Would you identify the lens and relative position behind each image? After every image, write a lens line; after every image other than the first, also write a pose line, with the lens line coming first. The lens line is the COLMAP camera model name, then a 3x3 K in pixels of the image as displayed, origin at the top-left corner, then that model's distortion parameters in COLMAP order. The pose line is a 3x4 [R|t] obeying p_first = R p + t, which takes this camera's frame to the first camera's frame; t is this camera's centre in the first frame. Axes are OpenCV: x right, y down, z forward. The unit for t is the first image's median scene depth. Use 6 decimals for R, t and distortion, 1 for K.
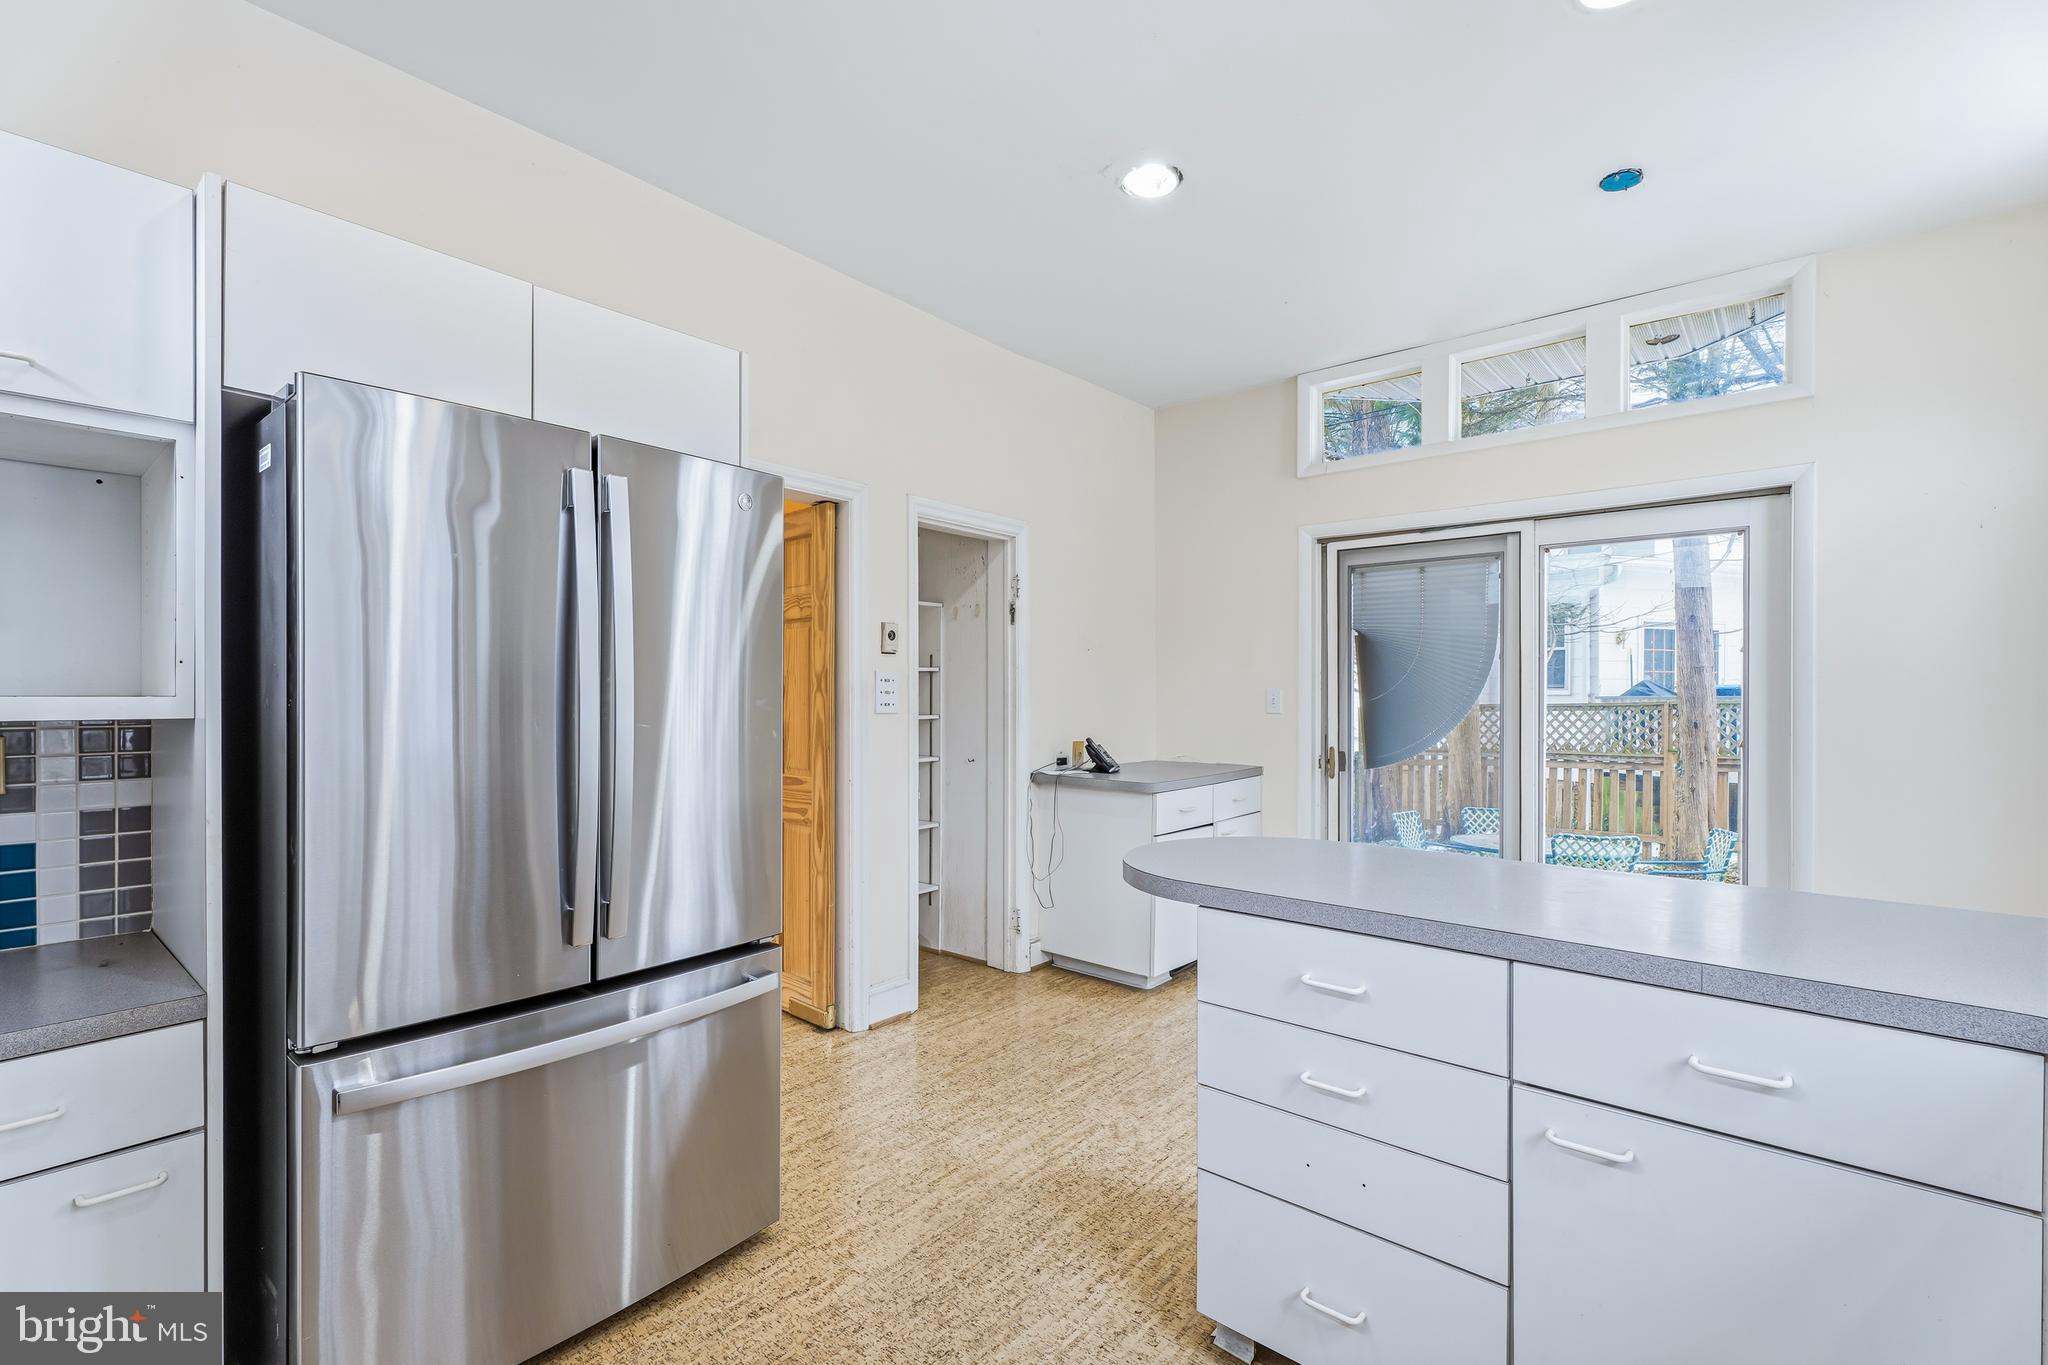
lens RADIAL K [[911.9, 0, 1008.7], [0, 911.9, 700.5], [0, 0, 1]] dist [0.000109, 0.000083]
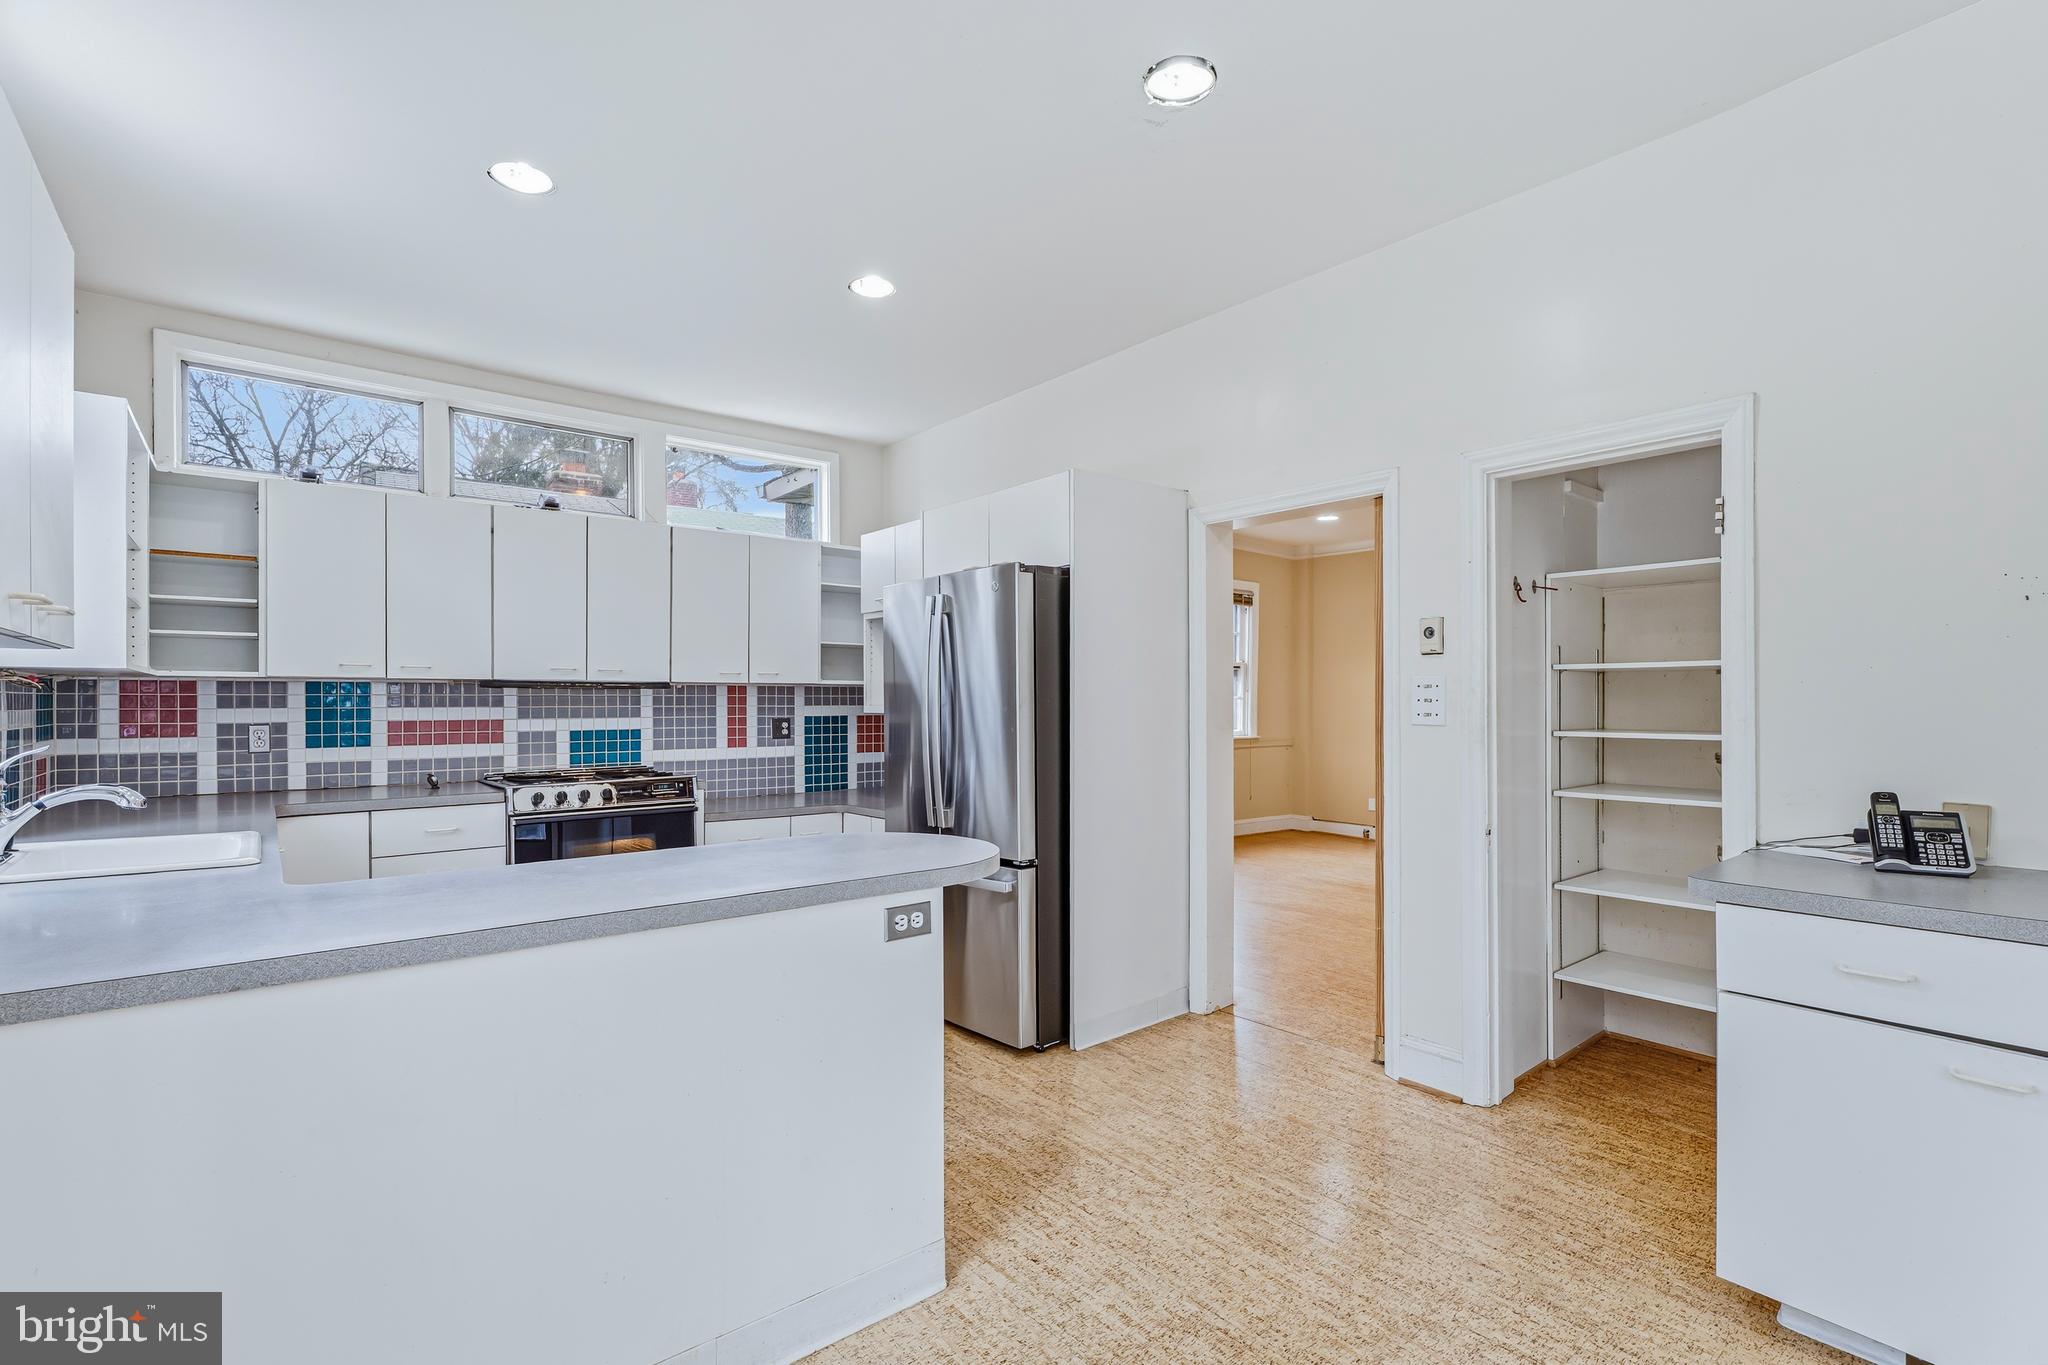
lens RADIAL K [[911.9, 0, 1008.7], [0, 911.9, 700.5], [0, 0, 1]] dist [0.000109, 0.000083]
pose [[-0.180061, -0.005204, -0.983642, 0.926629], [-0.001338, 0.999986, -0.005045, -0.004877], [0.983655, 0.000408, -0.180065, 0.925944]]
